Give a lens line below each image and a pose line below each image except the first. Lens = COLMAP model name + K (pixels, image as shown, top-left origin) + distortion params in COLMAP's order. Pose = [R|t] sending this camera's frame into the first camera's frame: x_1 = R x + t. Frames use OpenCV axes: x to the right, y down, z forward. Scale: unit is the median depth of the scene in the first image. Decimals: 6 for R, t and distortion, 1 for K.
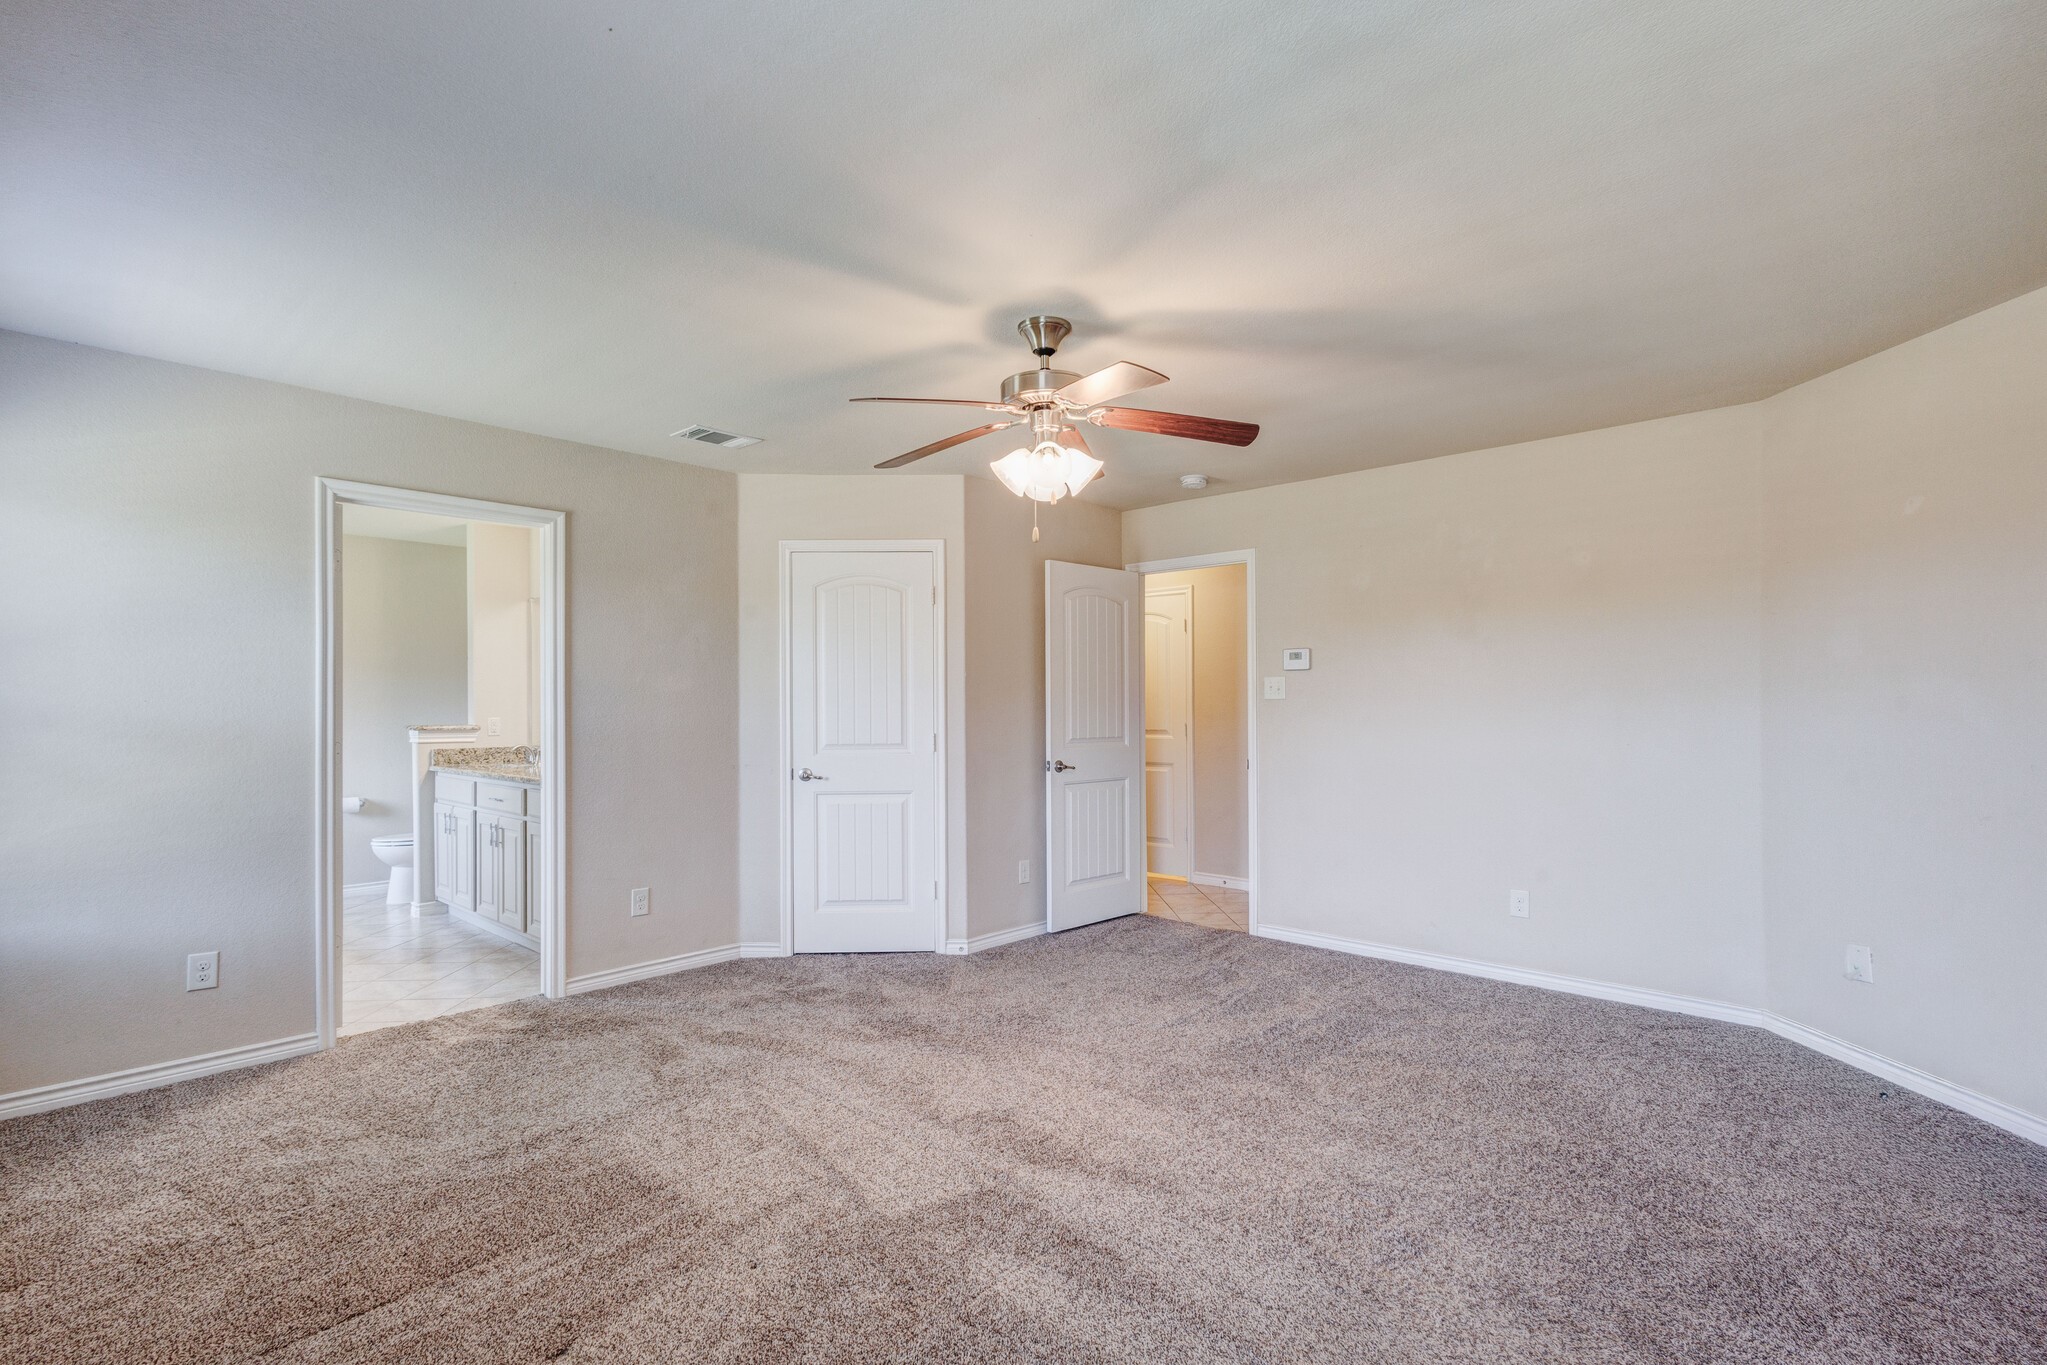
lens RADIAL K [[966.0, 0, 1019.9], [0, 966.0, 687.4], [0, 0, 1]] dist [0.004002, 0.000207]
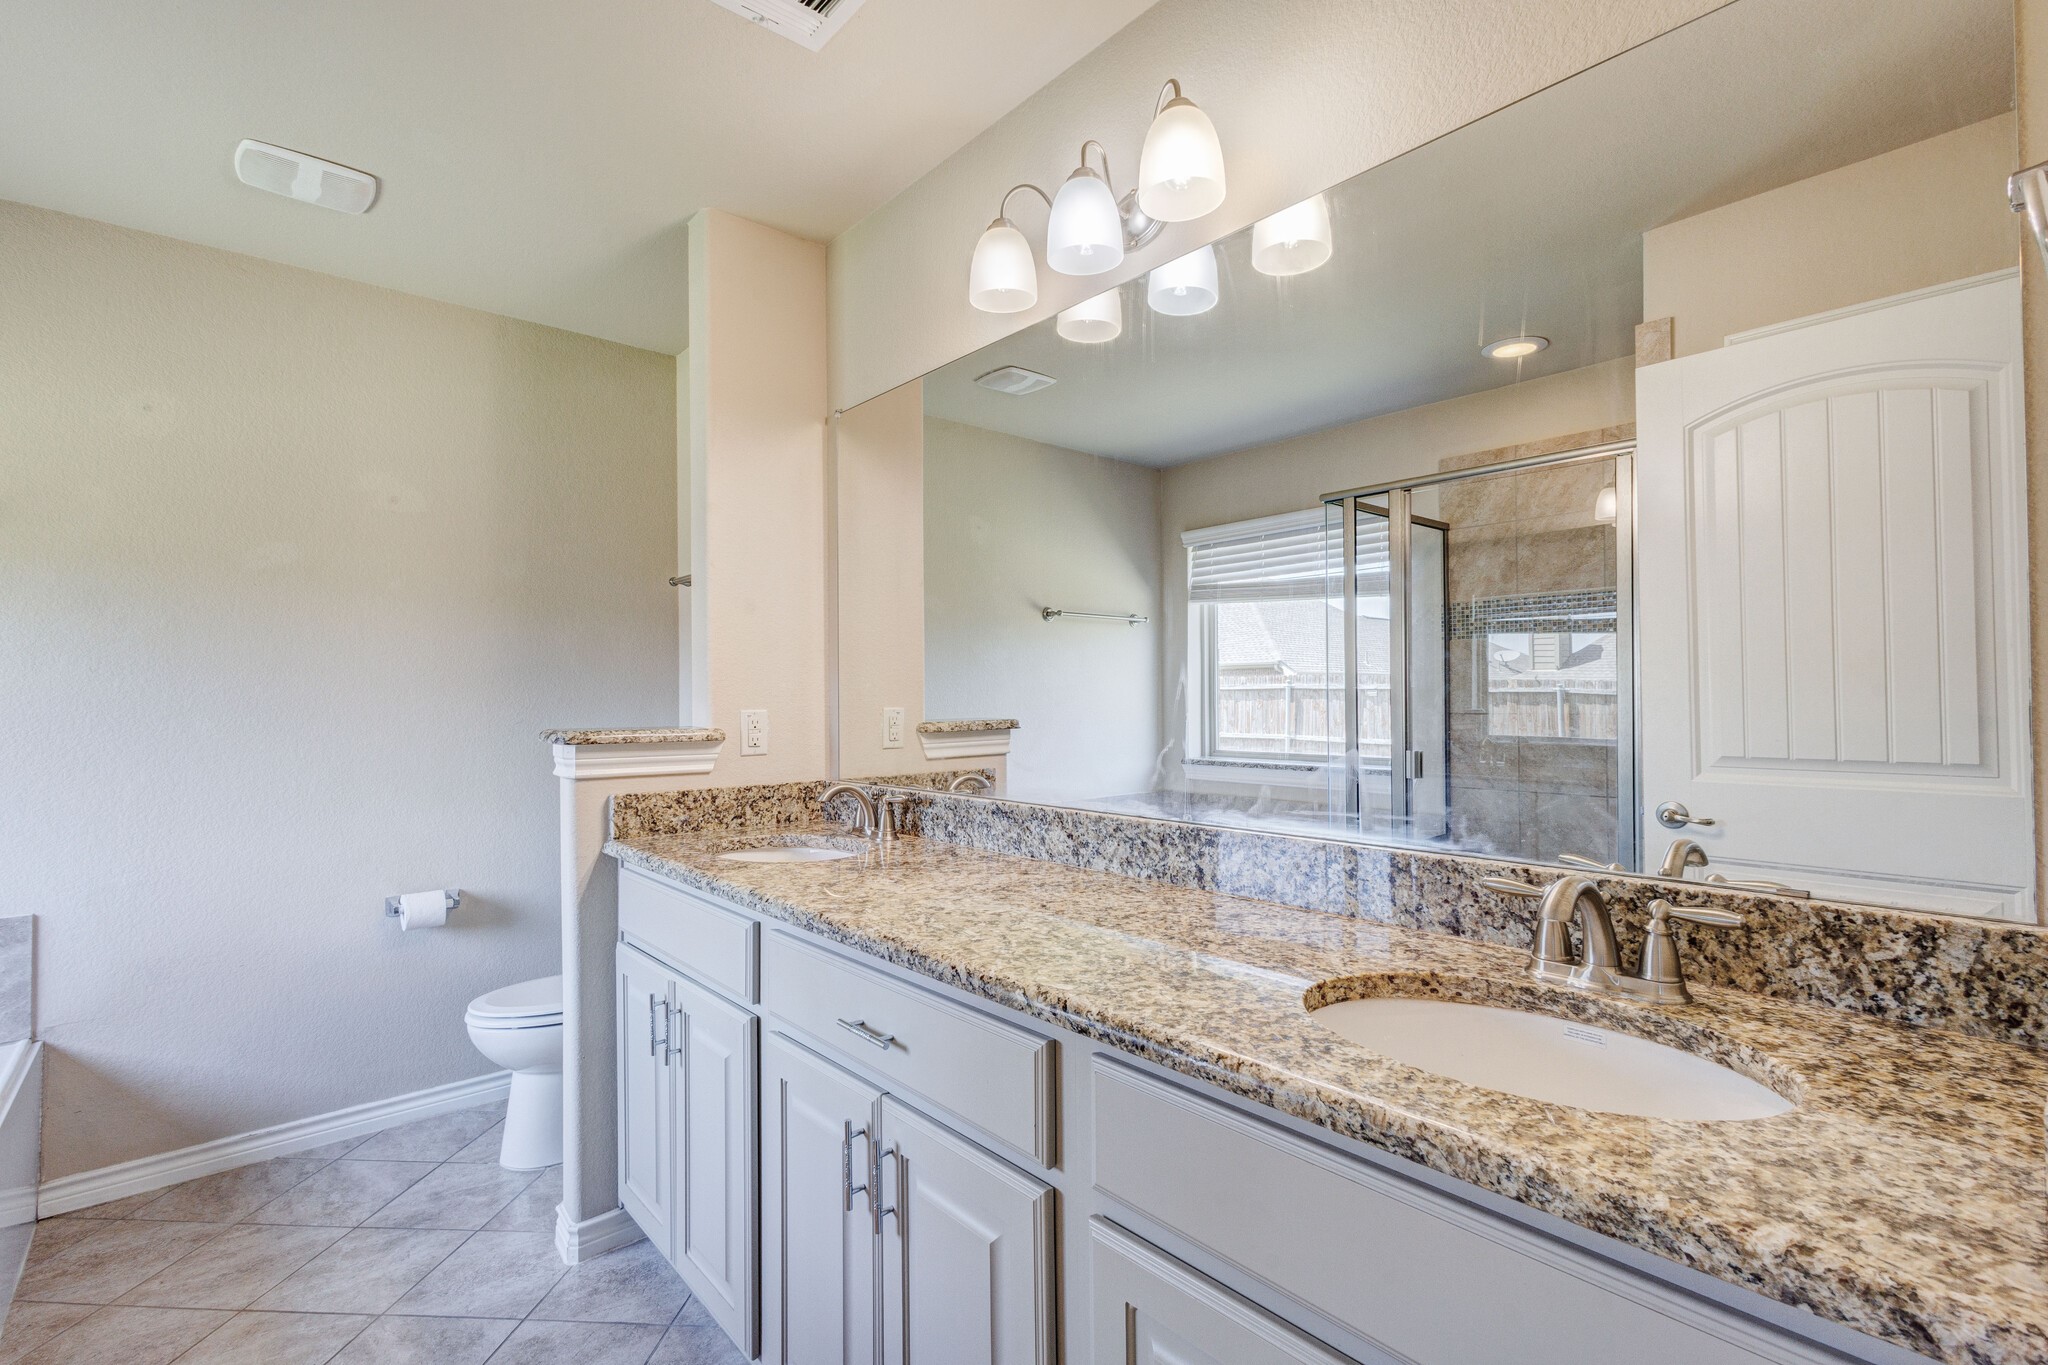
lens RADIAL K [[942.1, 0, 1021.3], [0, 942.1, 681.0], [0, 0, 1]] dist [0.008322, -0.001618]
pose [[0.994354, -0.000966, -0.106107, -0.414458], [0.000789, 0.999998, -0.001712, 0.020979], [0.106109, 0.001619, 0.994353, 0.660123]]
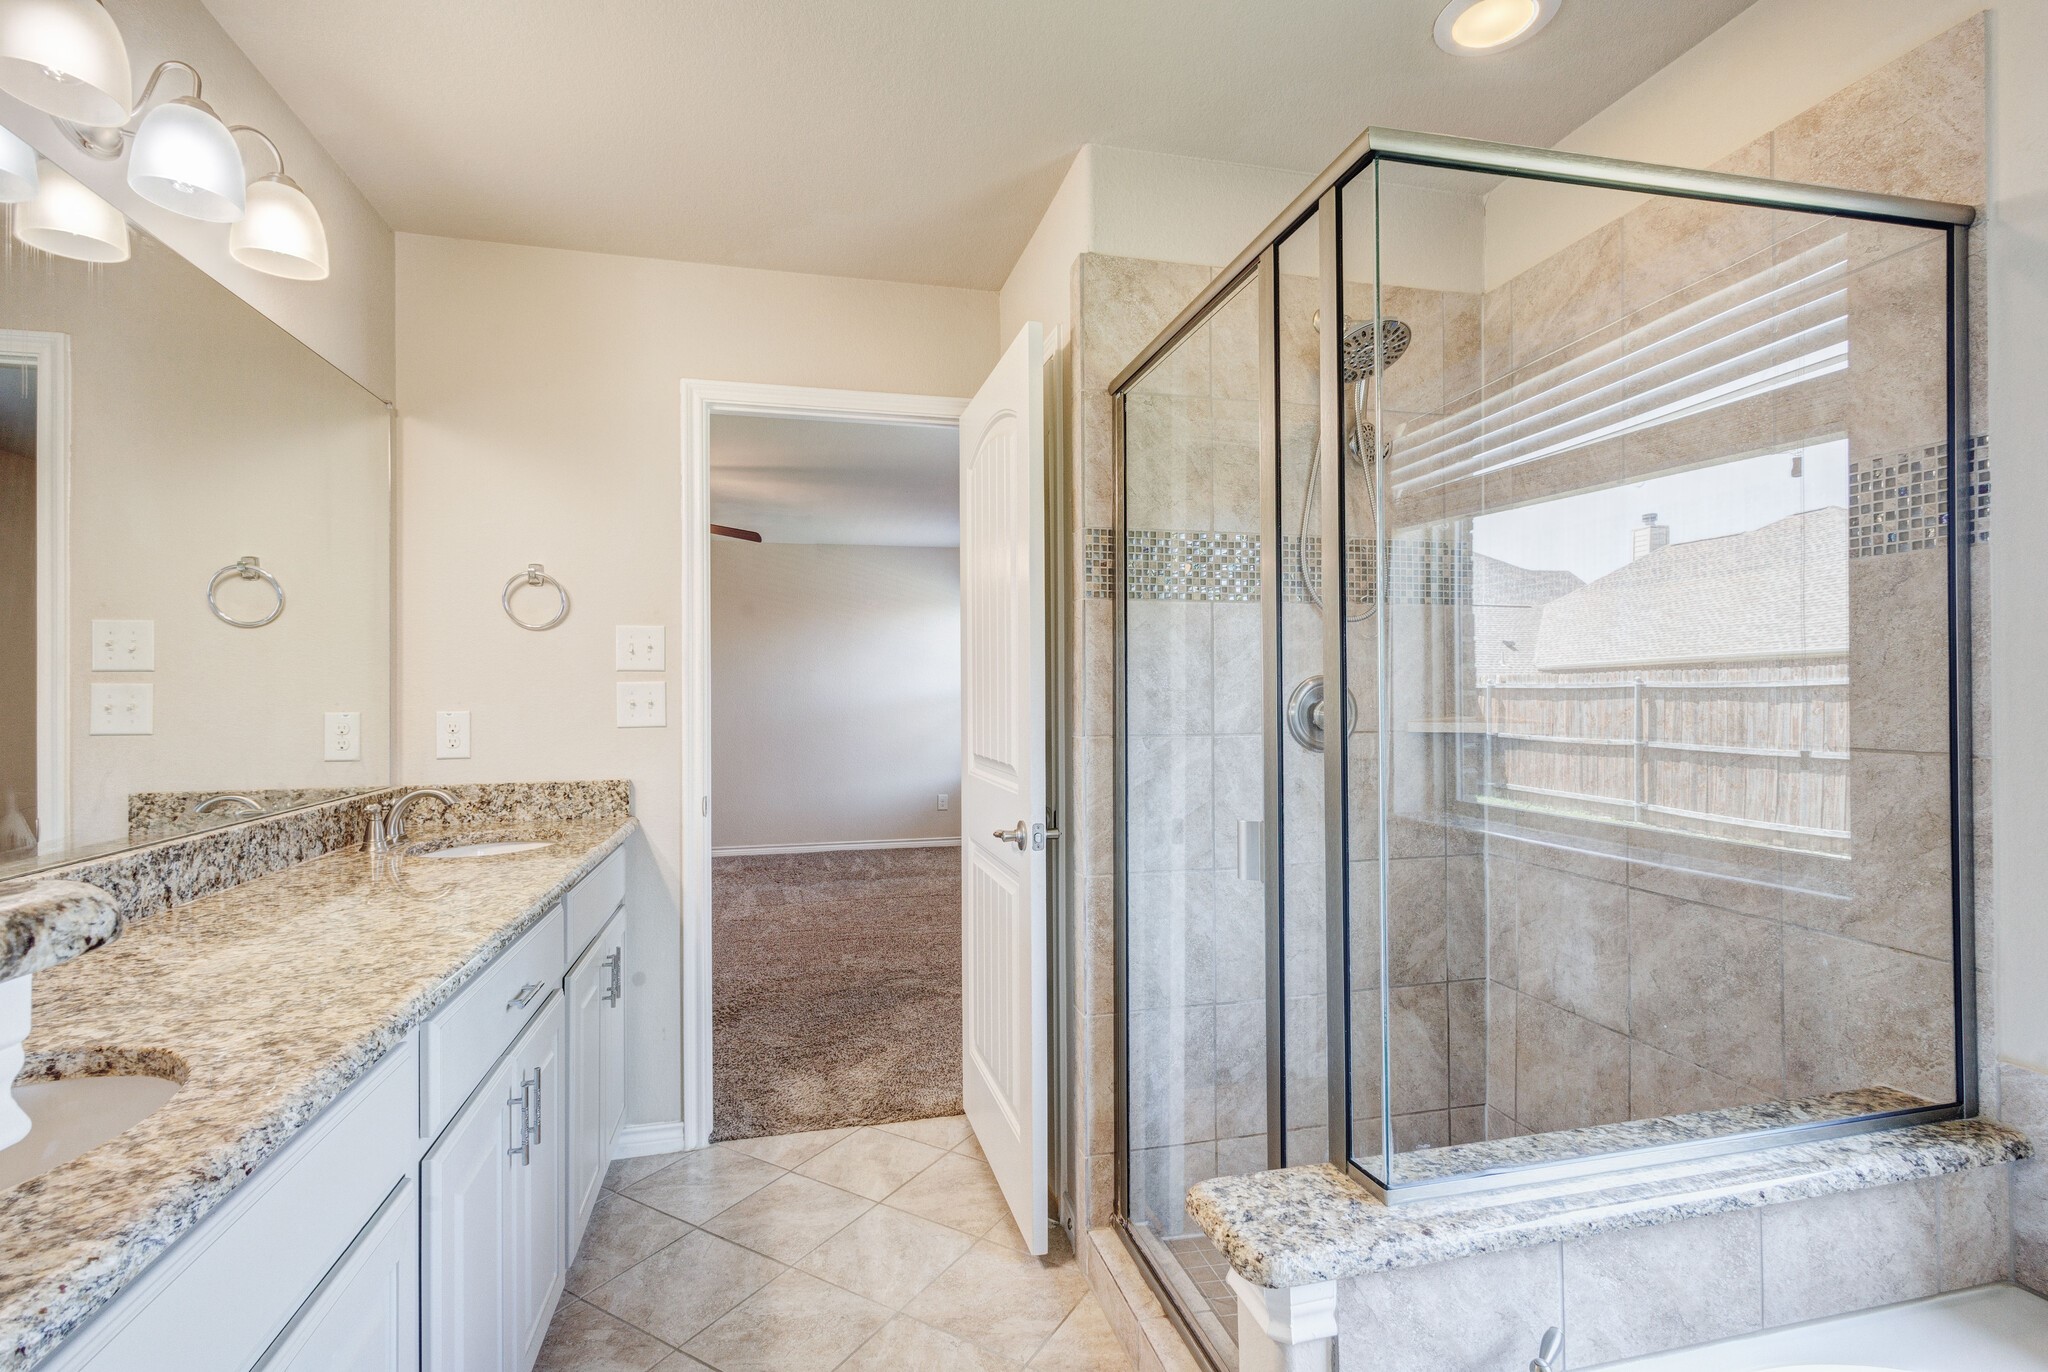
lens RADIAL K [[949.2, 0, 1030.3], [0, 949.2, 685.7], [0, 0, 1]] dist [0.011761, -0.006426]
pose [[-0.842559, 0.016668, 0.538346, -0.721333], [0.004502, 0.999704, -0.023908, 0.025609], [-0.538585, -0.017720, -0.842385, 1.012240]]
